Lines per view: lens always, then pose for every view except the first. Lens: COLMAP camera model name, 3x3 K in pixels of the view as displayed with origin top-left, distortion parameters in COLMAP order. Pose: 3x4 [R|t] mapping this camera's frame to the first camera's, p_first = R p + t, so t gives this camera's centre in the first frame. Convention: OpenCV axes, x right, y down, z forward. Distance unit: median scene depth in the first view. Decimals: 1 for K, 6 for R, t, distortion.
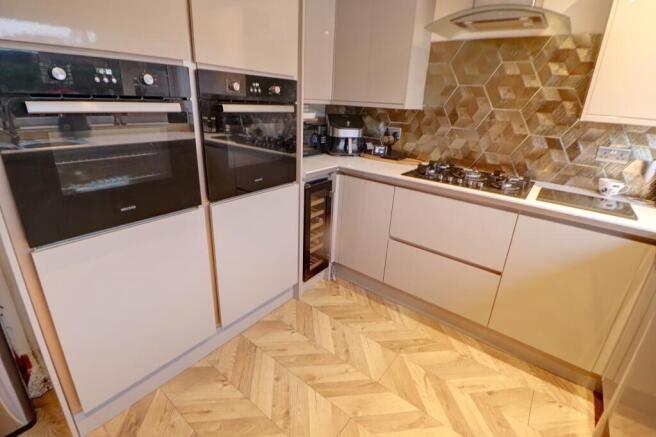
lens RADIAL K [[308.7, 0, 329.8], [0, 308.7, 204.6], [0, 0, 1]] dist [0.000781, -0.000394]
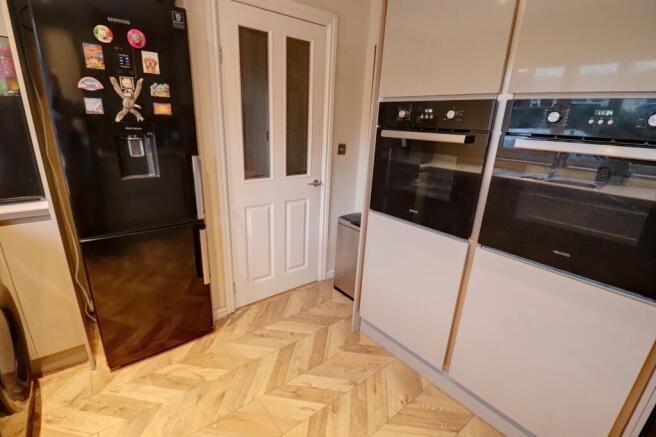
lens RADIAL K [[301.9, 0, 328.0], [0, 301.9, 218.5], [0, 0, 1]] dist [-0.003658, -0.000293]
pose [[-0.216136, 0.252037, -0.943272, 0.584187], [-0.359636, 0.877630, 0.316903, -0.212624], [0.907715, 0.407729, -0.099046, 0.714398]]
